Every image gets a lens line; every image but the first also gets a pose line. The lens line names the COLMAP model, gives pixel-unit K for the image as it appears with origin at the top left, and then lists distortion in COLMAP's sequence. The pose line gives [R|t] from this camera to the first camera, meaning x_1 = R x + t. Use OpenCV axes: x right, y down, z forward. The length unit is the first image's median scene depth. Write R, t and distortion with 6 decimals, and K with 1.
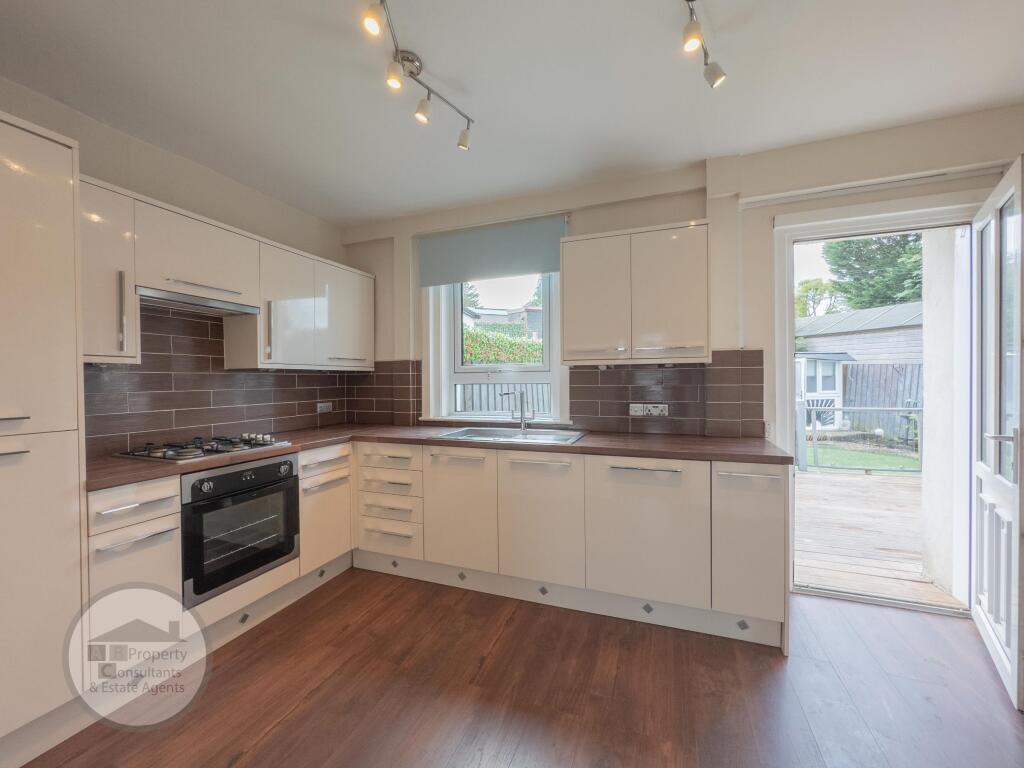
lens RADIAL K [[406.6, 0, 512.0], [0, 406.6, 384.0], [0, 0, 1]] dist [-0.001587, -0.000332]
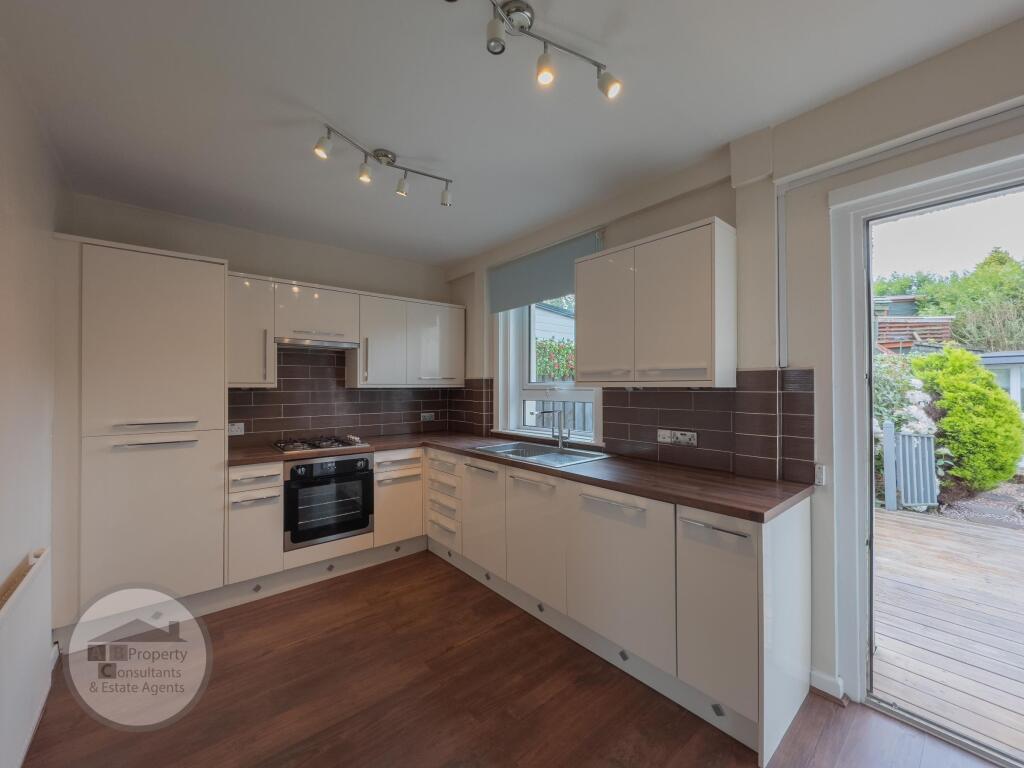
lens RADIAL K [[406.6, 0, 512.0], [0, 406.6, 384.0], [0, 0, 1]] dist [-0.001587, -0.000332]
pose [[0.874092, 0.003548, -0.485748, 0.454077], [-0.009818, 0.999898, -0.010365, -0.039691], [0.485662, 0.013829, 0.874037, 0.054276]]
